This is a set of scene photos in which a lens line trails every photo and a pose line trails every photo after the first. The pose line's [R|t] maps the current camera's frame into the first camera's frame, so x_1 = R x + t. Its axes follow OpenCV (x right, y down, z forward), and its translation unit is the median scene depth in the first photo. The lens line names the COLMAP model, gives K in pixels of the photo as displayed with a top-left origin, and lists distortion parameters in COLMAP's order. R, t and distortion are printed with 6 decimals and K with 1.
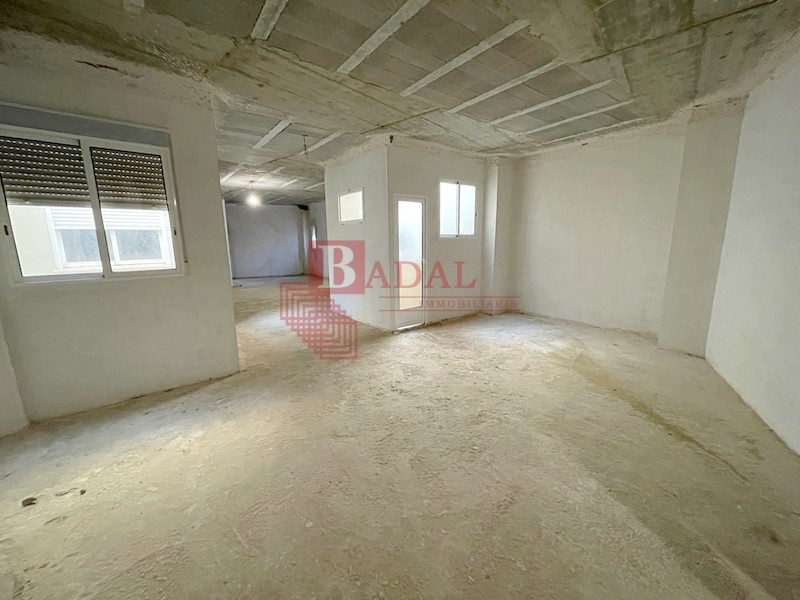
lens RADIAL K [[321.5, 0, 402.8], [0, 321.5, 300.6], [0, 0, 1]] dist [-0.003352, -0.000758]
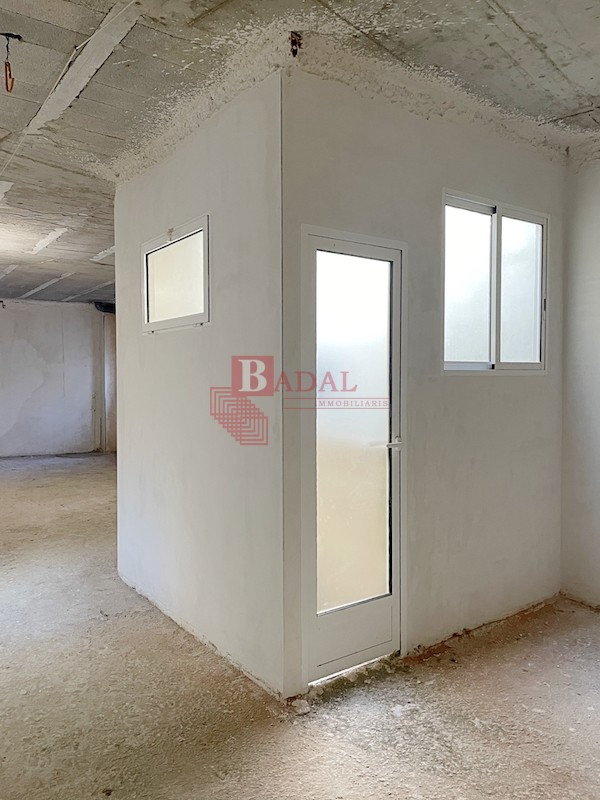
lens RADIAL K [[601.4, 0, 297.6], [0, 601.4, 399.1], [0, 0, 1]] dist [0.050260, -0.047932]
pose [[0.999364, 0.008752, -0.034569, -0.009396], [-0.013898, 0.988349, -0.151568, -0.078469], [0.032839, 0.151952, 0.987842, 0.423943]]
